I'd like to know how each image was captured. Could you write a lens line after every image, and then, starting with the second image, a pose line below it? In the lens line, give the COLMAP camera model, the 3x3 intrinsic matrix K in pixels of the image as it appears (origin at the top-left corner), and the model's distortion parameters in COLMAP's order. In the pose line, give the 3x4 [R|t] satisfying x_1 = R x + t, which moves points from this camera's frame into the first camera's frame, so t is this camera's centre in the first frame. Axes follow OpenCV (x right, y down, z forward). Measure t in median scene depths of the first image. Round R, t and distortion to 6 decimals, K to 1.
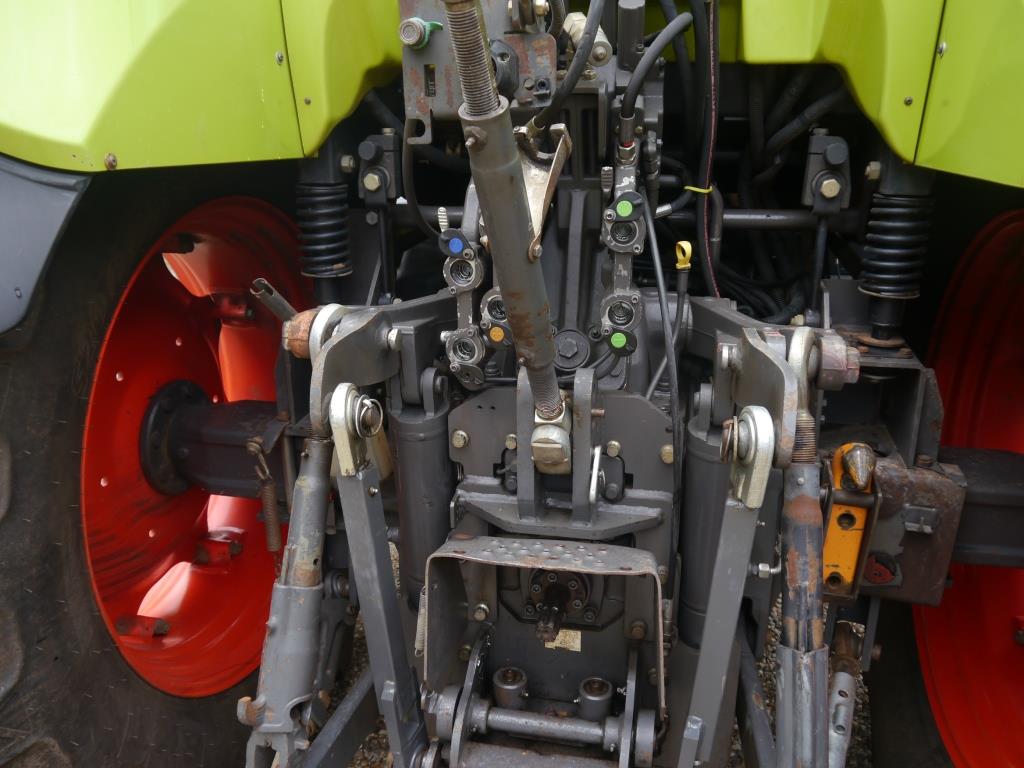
lens RADIAL K [[851.0, 0, 512.0], [0, 851.0, 384.0], [0, 0, 1]] dist [-0.075256, -0.000196]
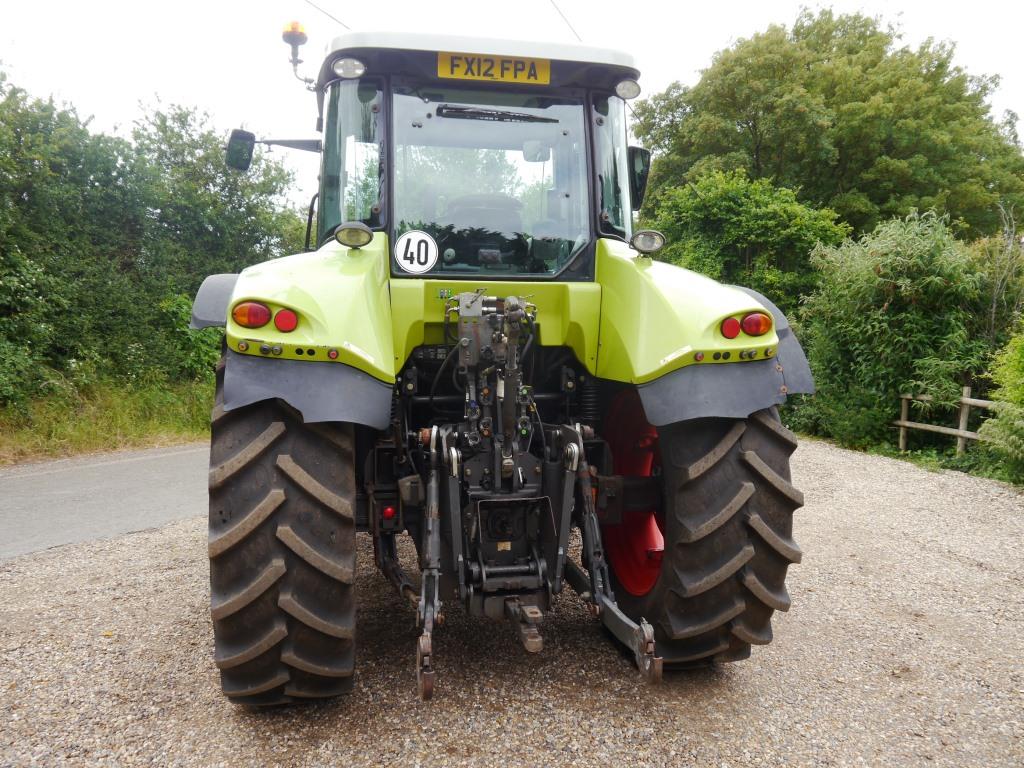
lens RADIAL K [[848.7, 0, 512.0], [0, 848.7, 384.0], [0, 0, 1]] dist [0.007101, 0.004649]
pose [[0.910996, -0.015200, 0.412134, -1.156798], [0.112623, 0.970506, -0.213153, 0.422846], [-0.396739, 0.240598, 0.885839, -1.756574]]
